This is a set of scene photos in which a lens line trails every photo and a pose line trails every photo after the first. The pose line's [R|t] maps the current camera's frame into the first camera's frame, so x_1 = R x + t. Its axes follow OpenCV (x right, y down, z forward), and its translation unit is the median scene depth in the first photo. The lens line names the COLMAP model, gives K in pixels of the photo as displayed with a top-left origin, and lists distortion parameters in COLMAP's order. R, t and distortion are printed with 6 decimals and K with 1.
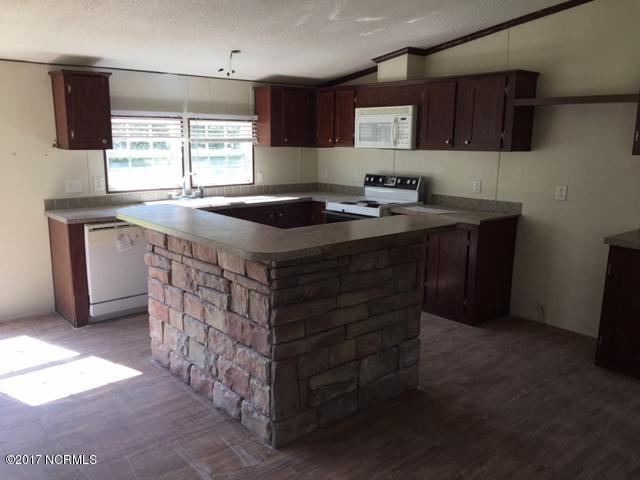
lens RADIAL K [[541.9, 0, 320.0], [0, 541.9, 240.0], [0, 0, 1]] dist [0.061113, -0.003582]
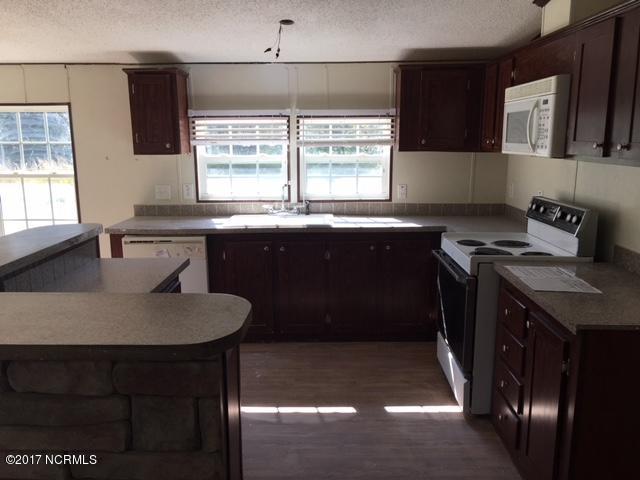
lens RADIAL K [[541.9, 0, 320.0], [0, 541.9, 240.0], [0, 0, 1]] dist [0.061113, -0.003582]
pose [[0.745362, 0.115476, -0.656583, 0.336433], [-0.114516, 0.992422, 0.044542, -0.079760], [0.656751, 0.041989, 0.752937, 0.419150]]
